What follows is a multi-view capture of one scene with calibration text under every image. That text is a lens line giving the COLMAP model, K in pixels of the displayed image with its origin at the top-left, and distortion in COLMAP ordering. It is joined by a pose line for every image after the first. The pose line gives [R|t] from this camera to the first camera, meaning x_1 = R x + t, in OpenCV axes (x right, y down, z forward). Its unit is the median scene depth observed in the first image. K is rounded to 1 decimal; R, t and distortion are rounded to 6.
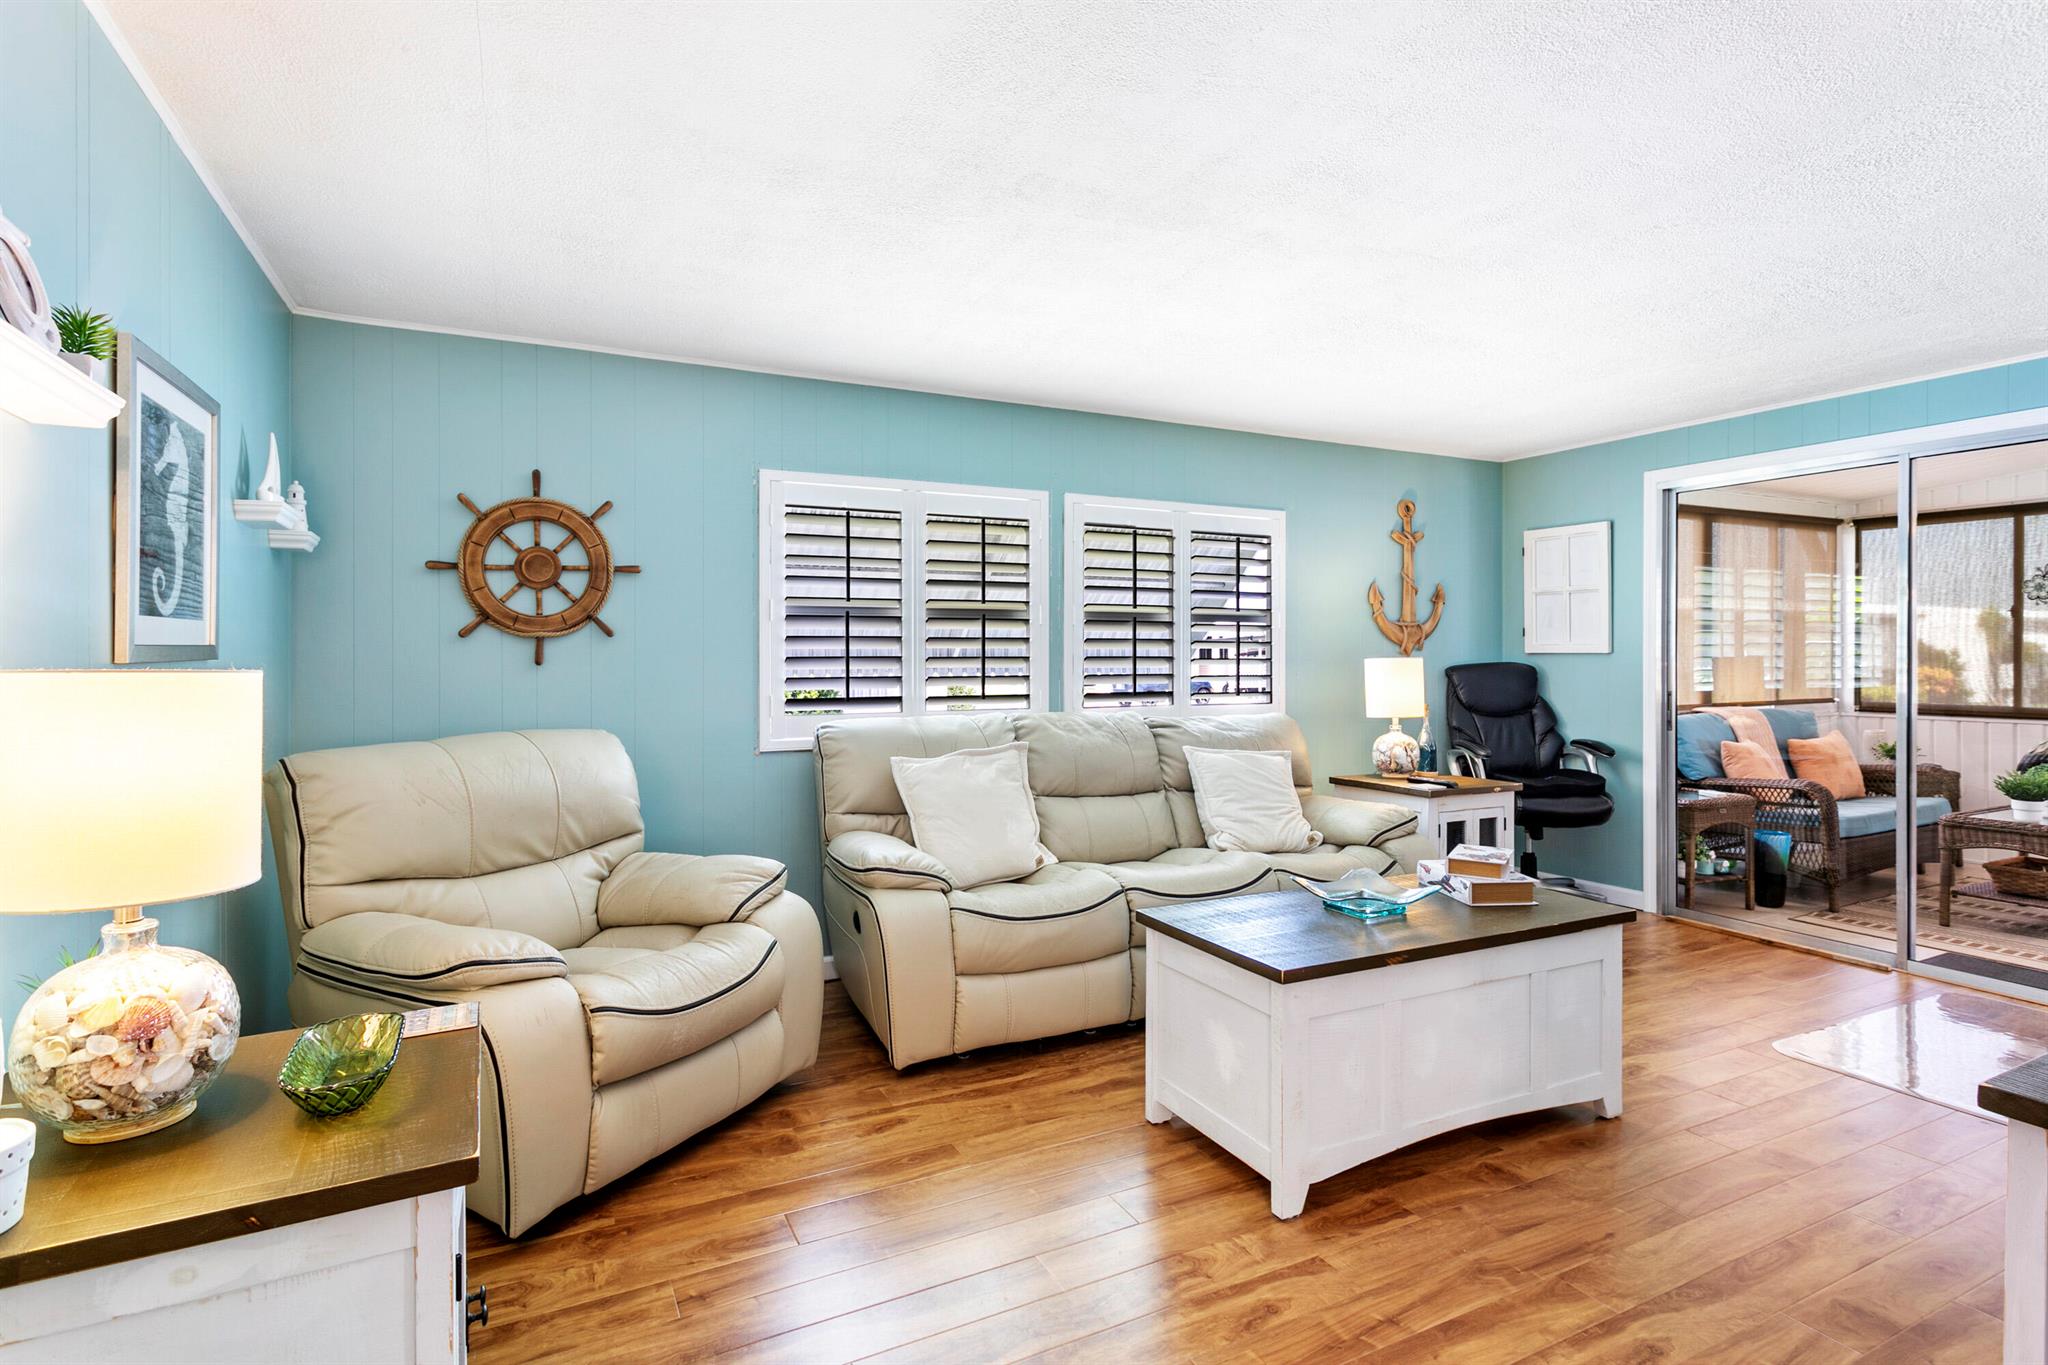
lens RADIAL K [[985.7, 0, 1023.0], [0, 985.7, 675.4], [0, 0, 1]] dist [-0.001830, 0.003853]
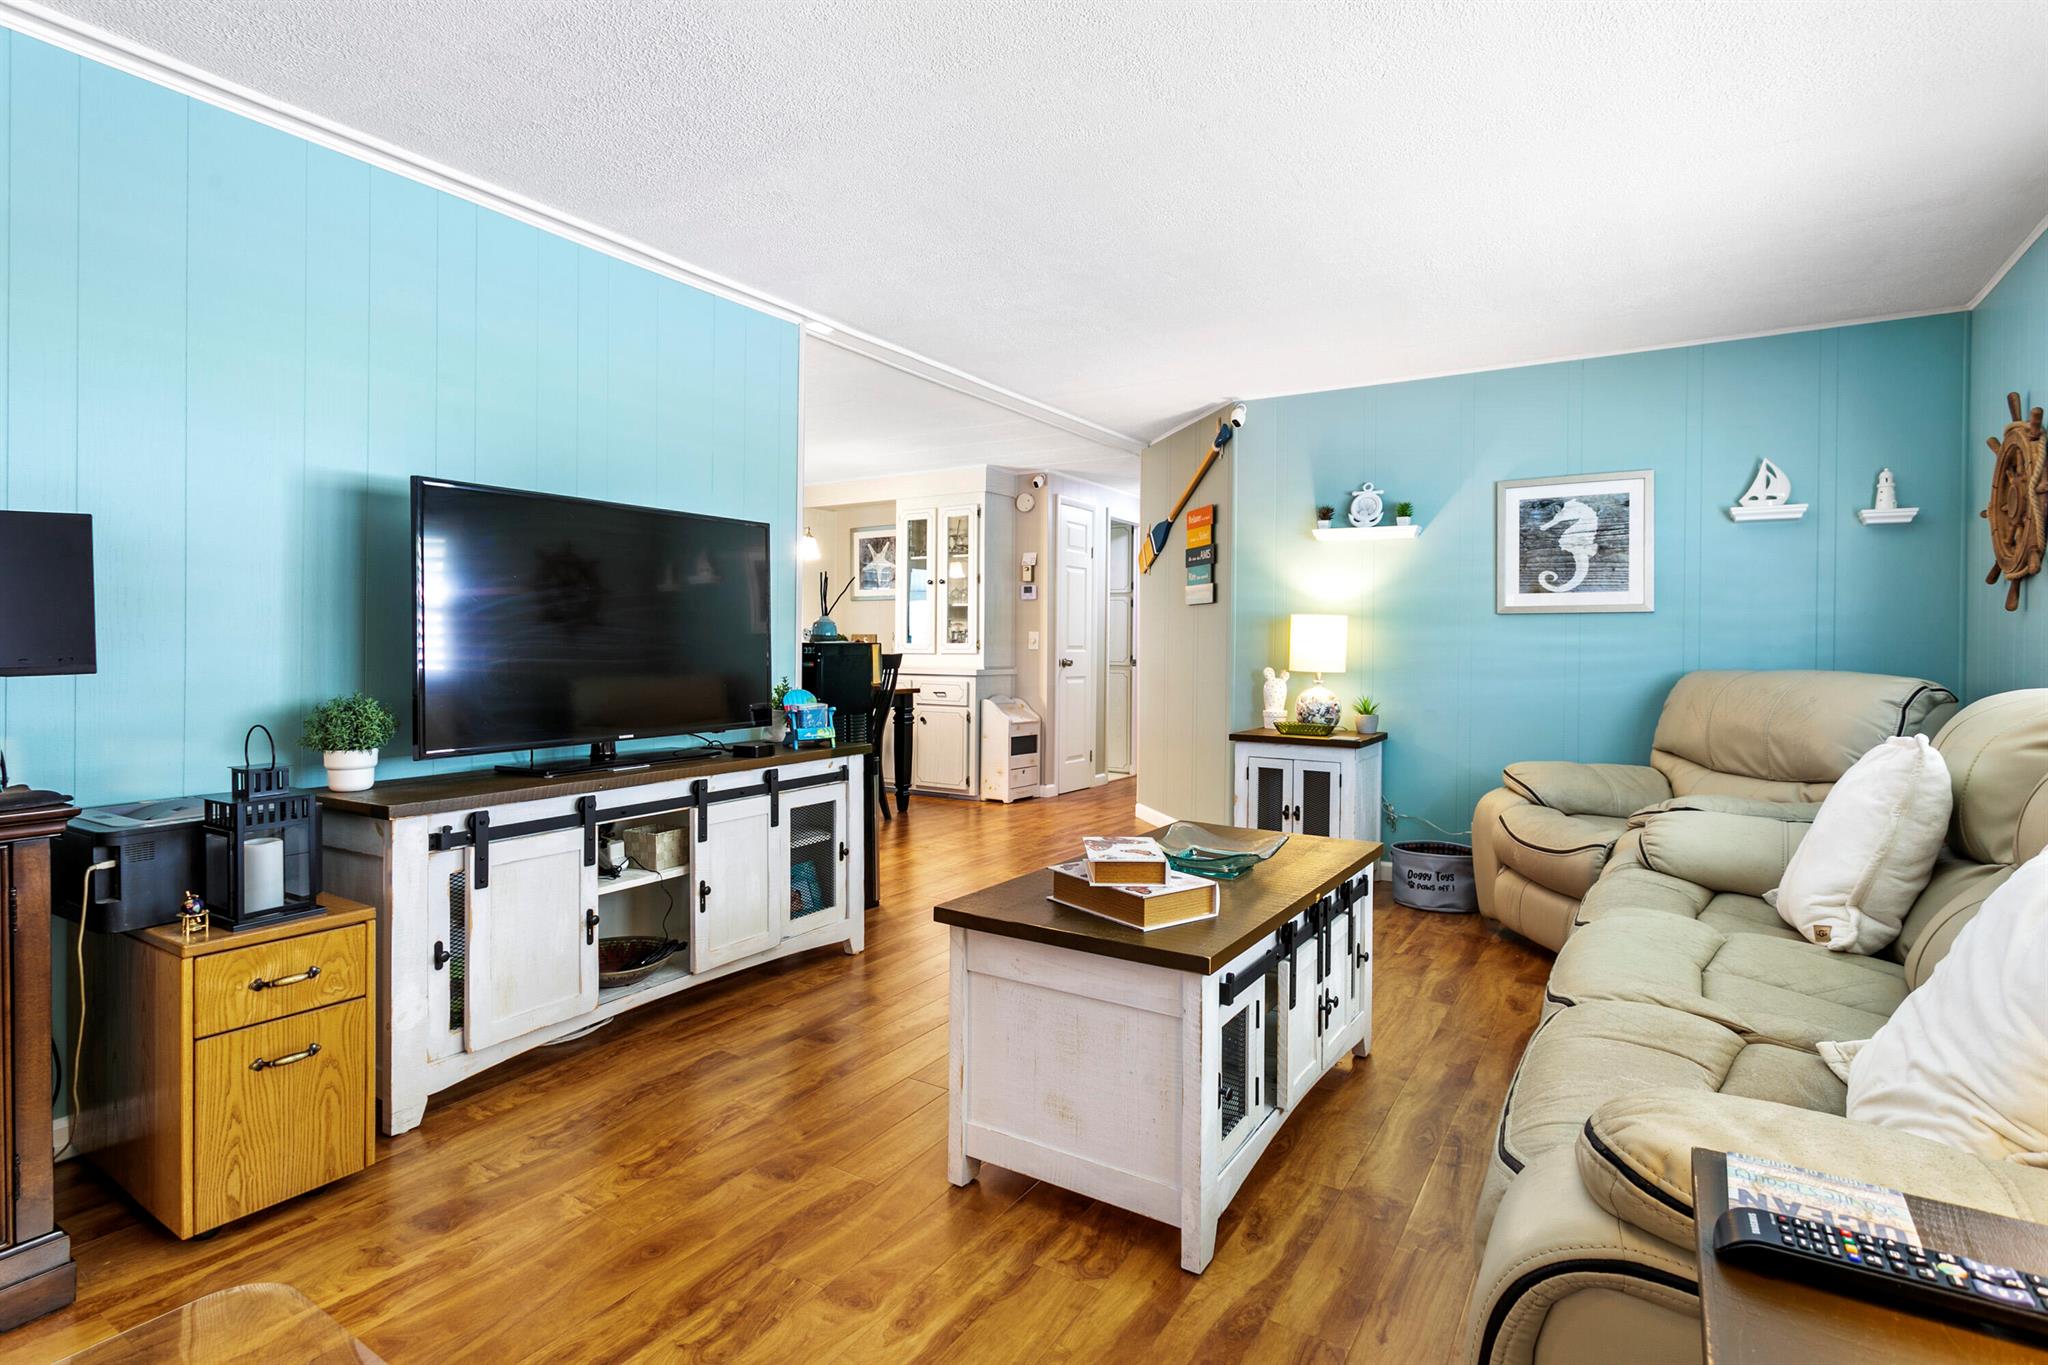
lens RADIAL K [[985.7, 0, 1004.2], [0, 985.7, 635.1], [0, 0, 1]] dist [-0.001830, 0.003853]
pose [[-0.856595, -0.010136, -0.515890, 0.750328], [-0.022272, 0.999602, 0.017342, 0.015718], [0.515508, 0.026345, -0.856479, 1.291202]]
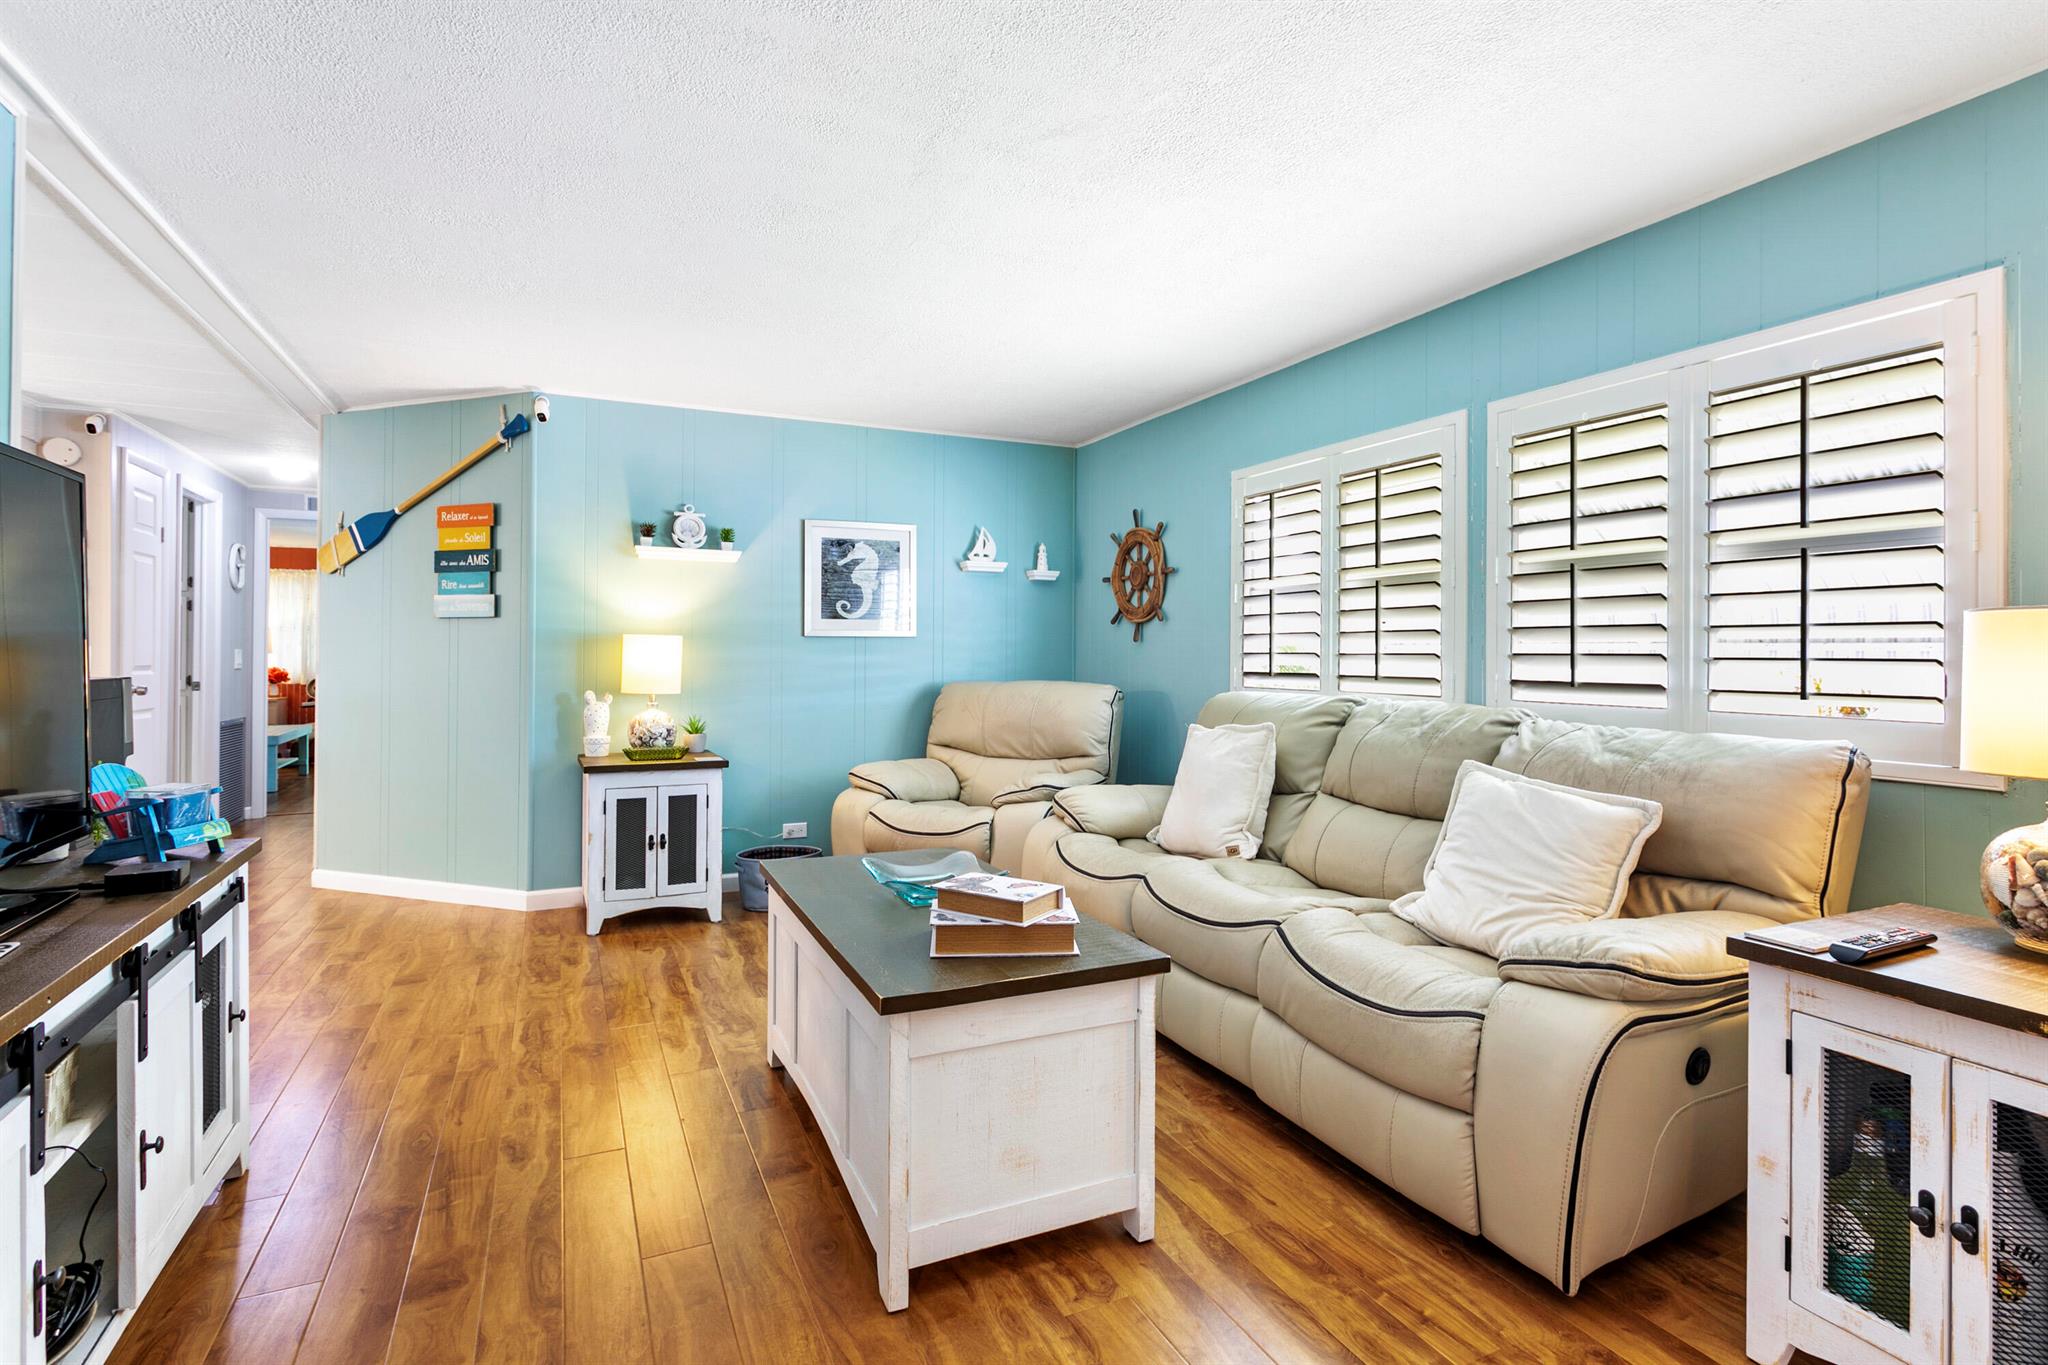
lens RADIAL K [[985.7, 0, 987.5], [0, 985.7, 637.9], [0, 0, 1]] dist [-0.001830, 0.003853]
pose [[-0.044014, -0.014589, -0.998924, 0.980099], [-0.031140, 0.999428, -0.013224, 0.009426], [0.998545, 0.030525, -0.044443, 0.848707]]
